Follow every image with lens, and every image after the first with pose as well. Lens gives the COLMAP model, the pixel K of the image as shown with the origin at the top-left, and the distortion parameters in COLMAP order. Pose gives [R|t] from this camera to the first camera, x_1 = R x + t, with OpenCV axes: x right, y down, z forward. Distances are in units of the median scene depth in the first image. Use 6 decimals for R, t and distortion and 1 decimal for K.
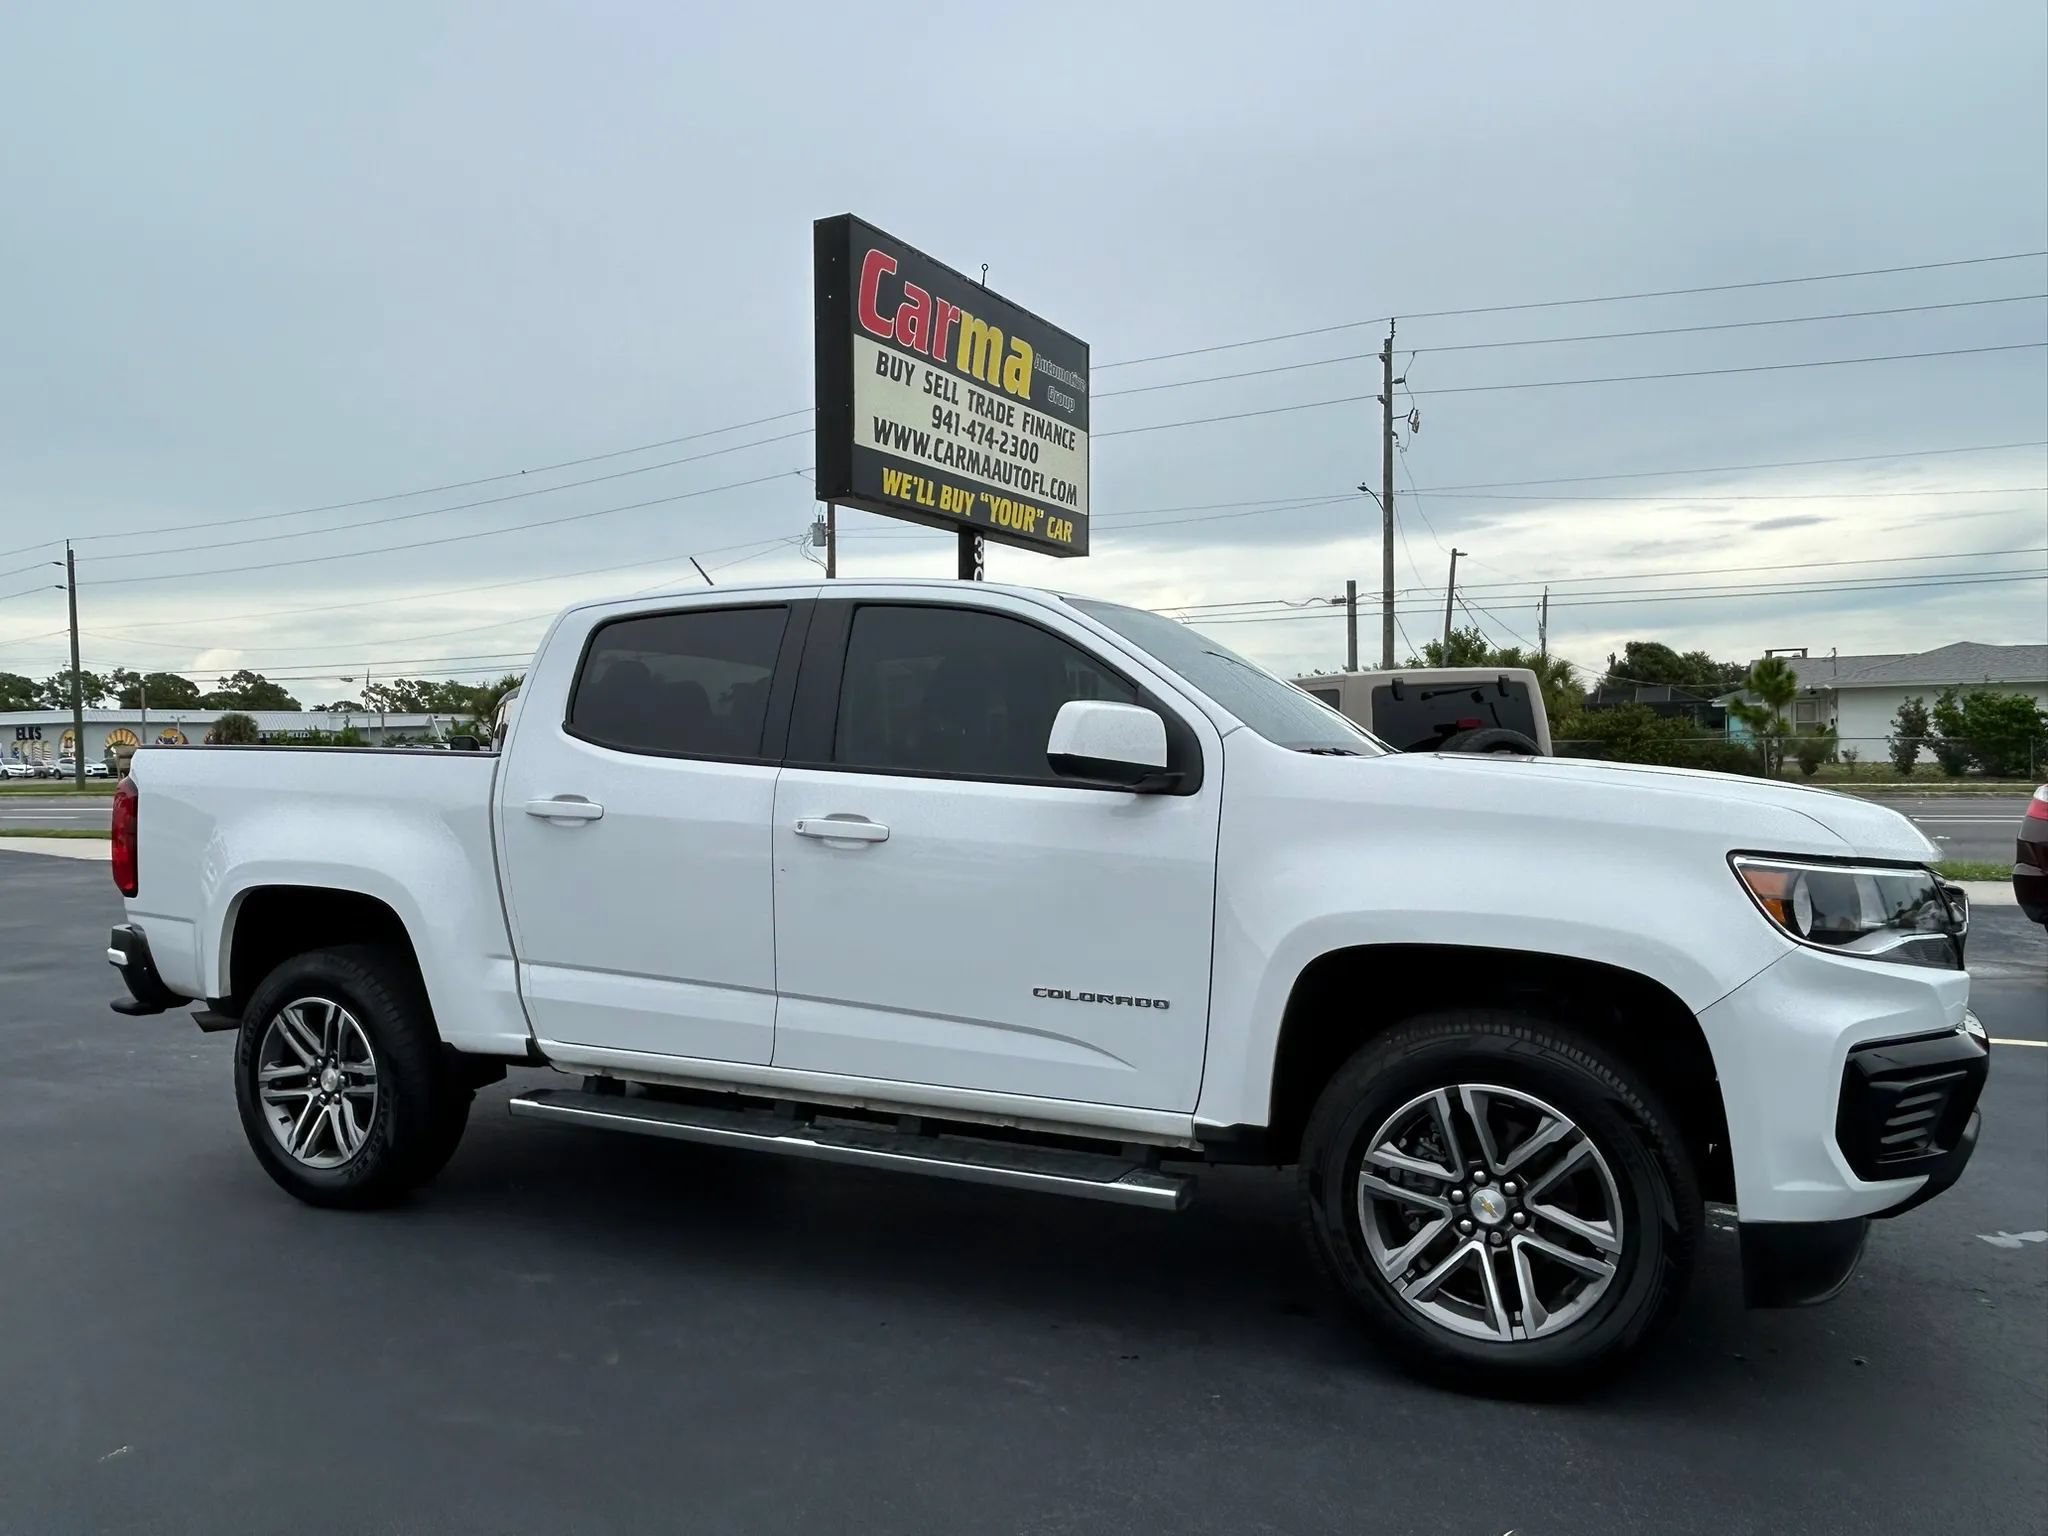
lens RADIAL K [[1454.6, 0, 1025.5], [0, 1454.6, 765.5], [0, 0, 1]] dist [0.006339, -0.013140]
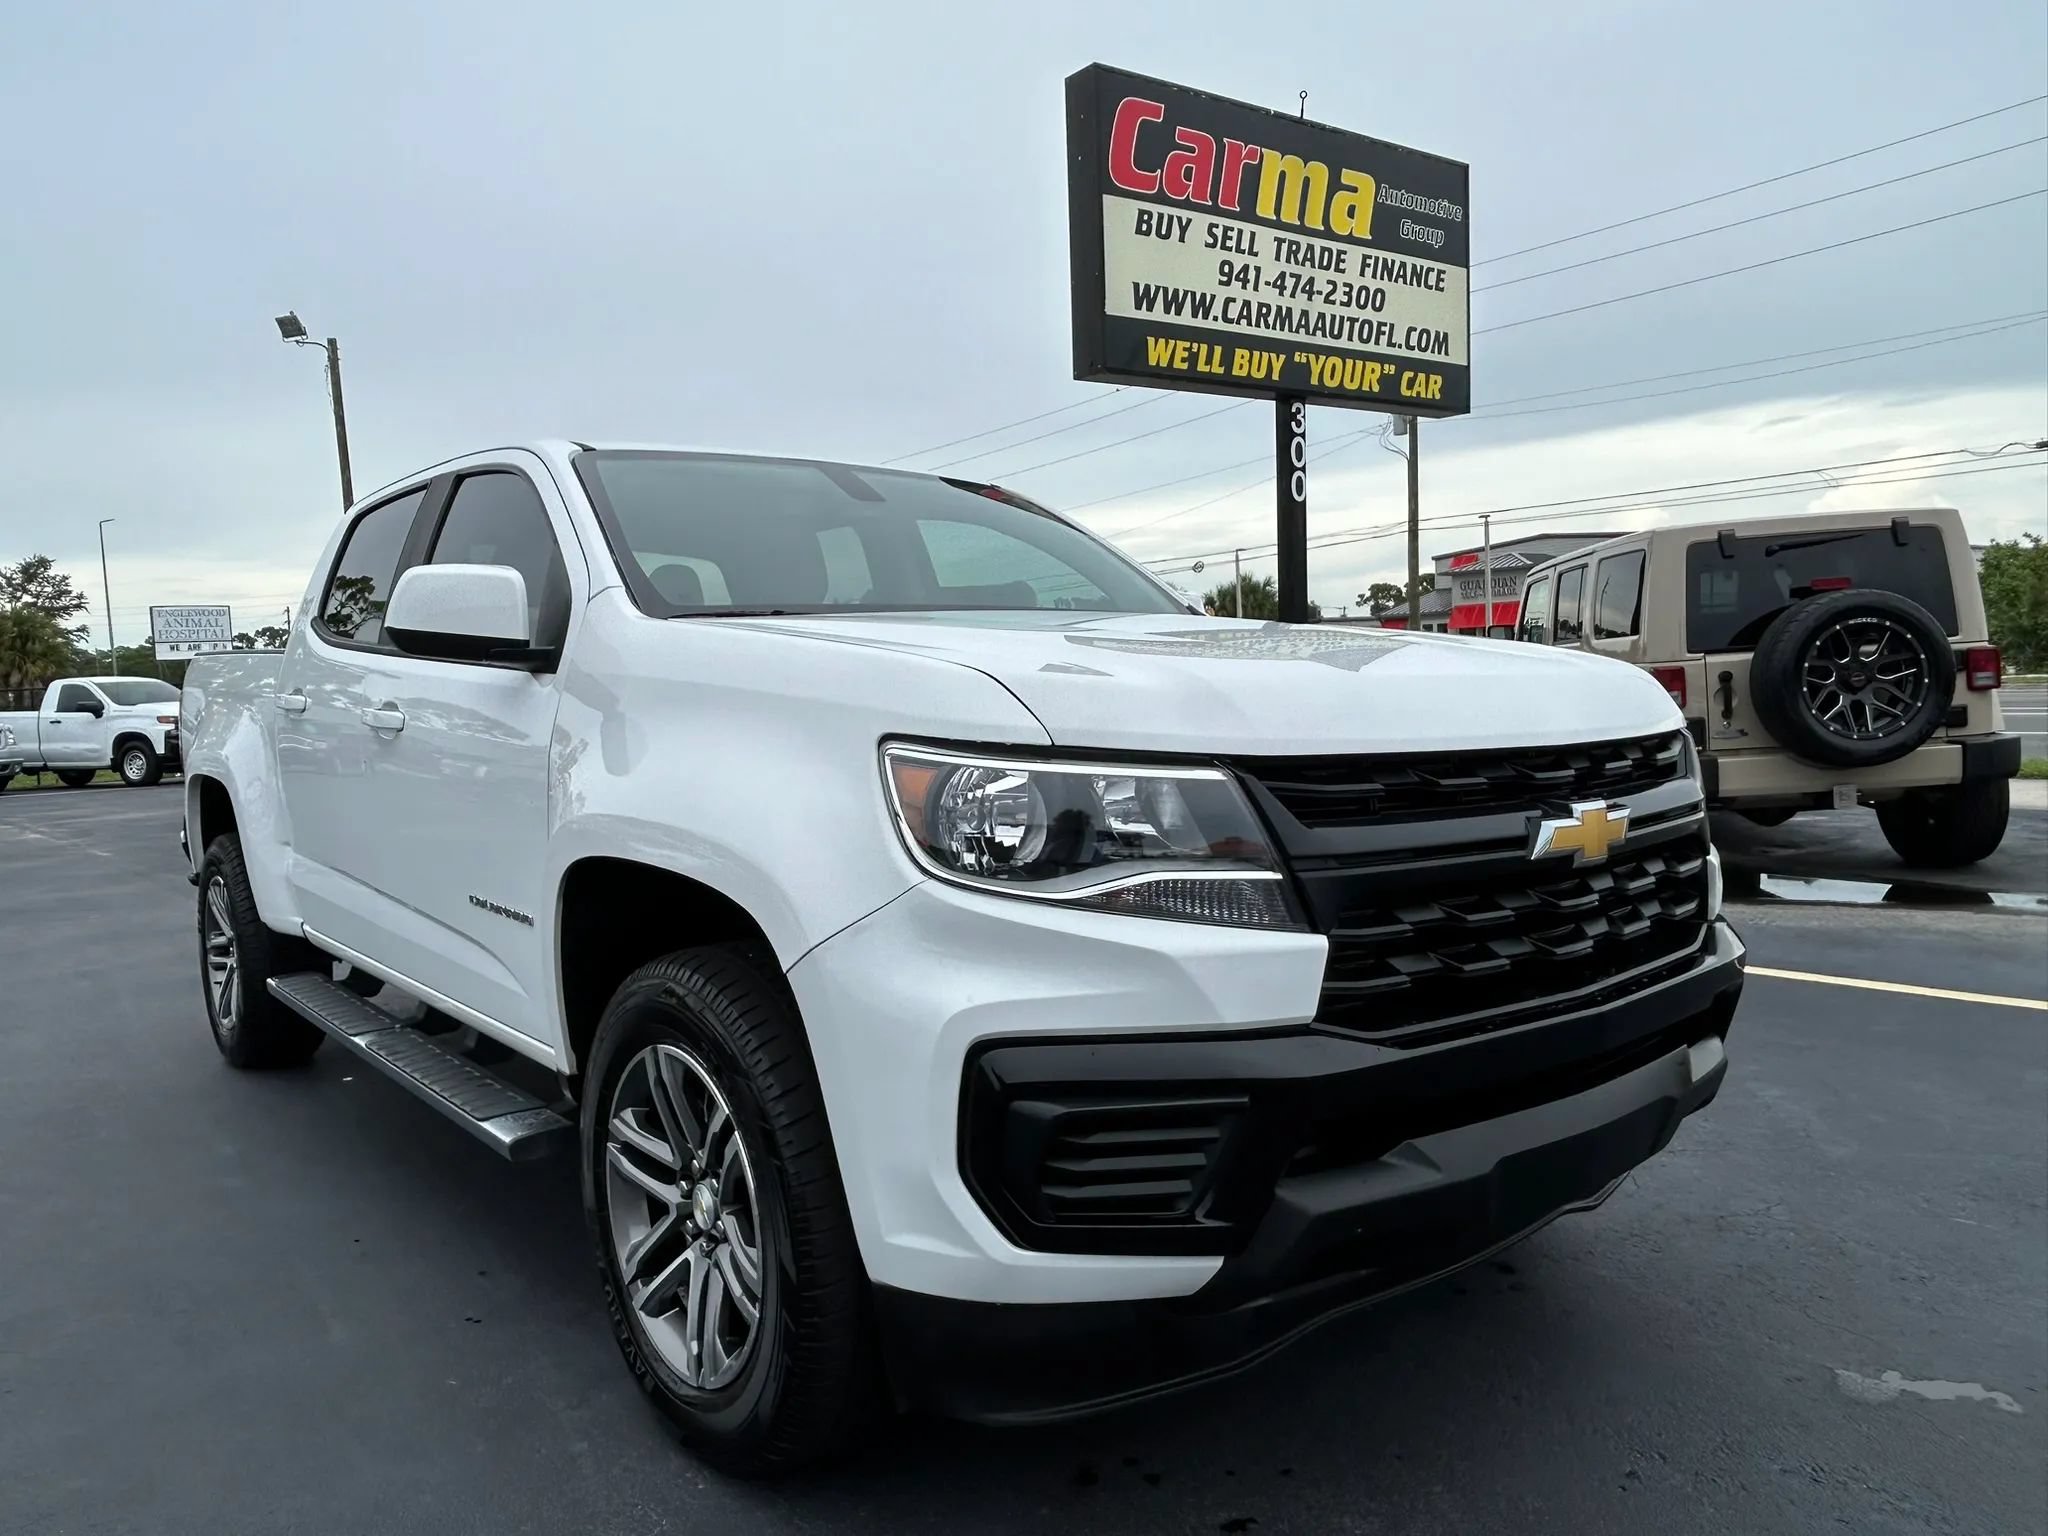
lens RADIAL K [[1454.6, 0, 1006.2], [0, 1454.6, 757.9], [0, 0, 1]] dist [0.006339, -0.013140]
pose [[0.898207, 0.004746, -0.439547, 0.226100], [0.021555, 0.998263, 0.054827, 0.009211], [0.439044, -0.058721, 0.896545, 0.115986]]
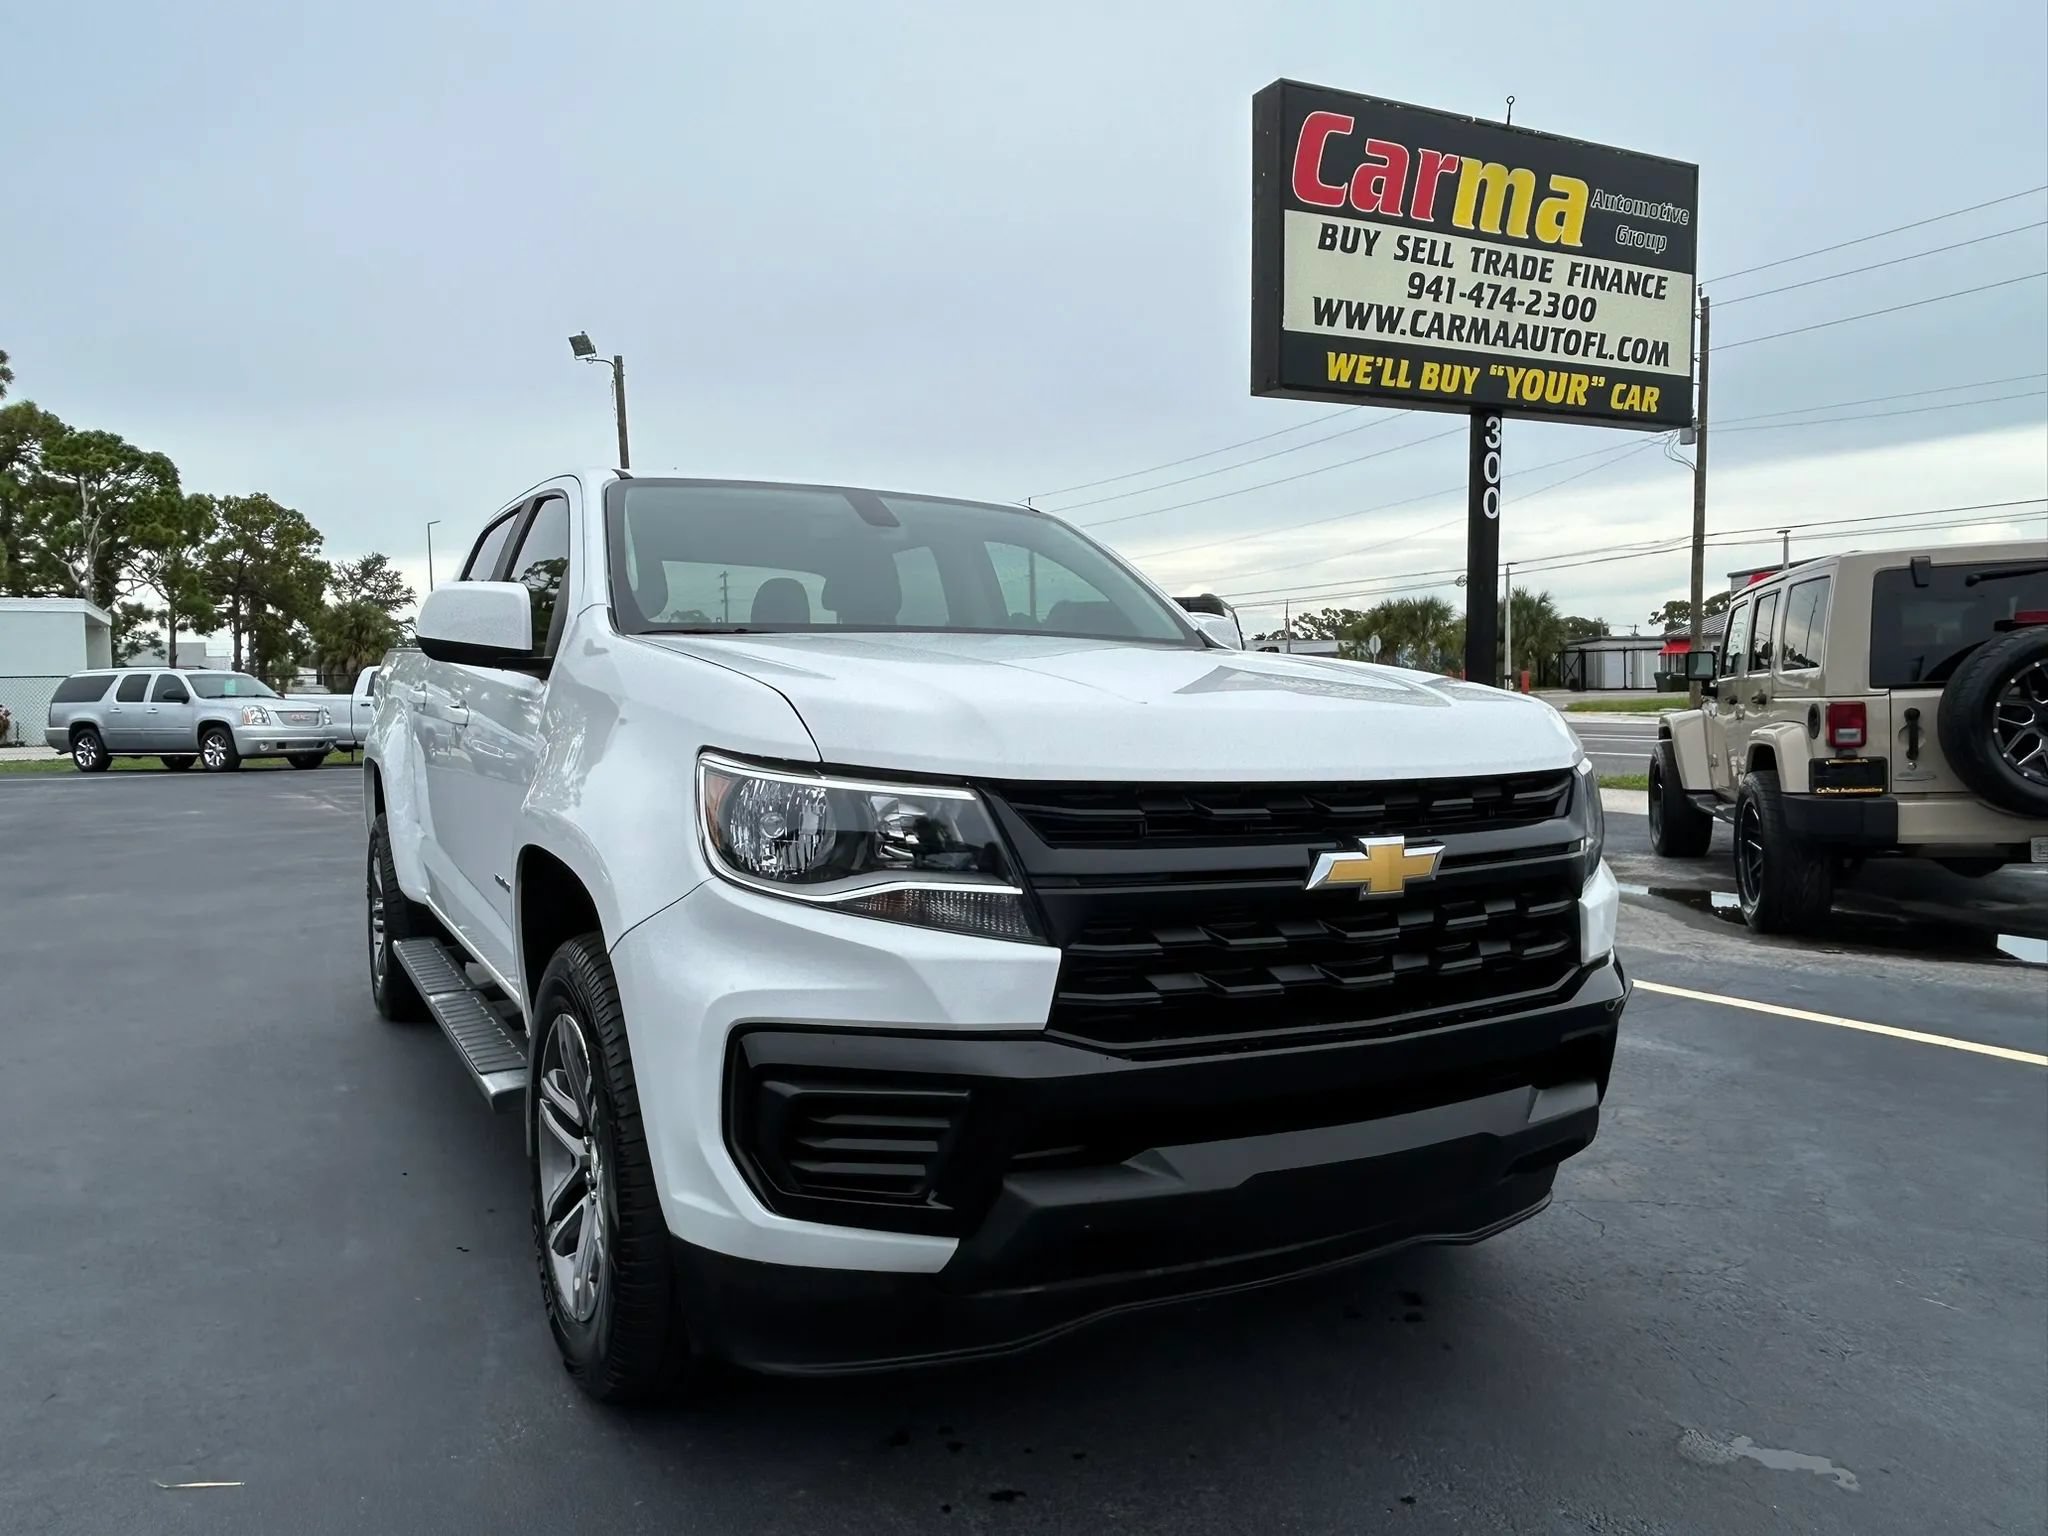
lens RADIAL K [[1454.6, 0, 1009.2], [0, 1454.6, 762.2], [0, 0, 1]] dist [0.006339, -0.013140]
pose [[0.805788, 0.036522, -0.591076, 0.287660], [-0.007725, 0.998660, 0.051176, 0.007314], [0.592153, -0.036671, 0.804991, 0.133932]]
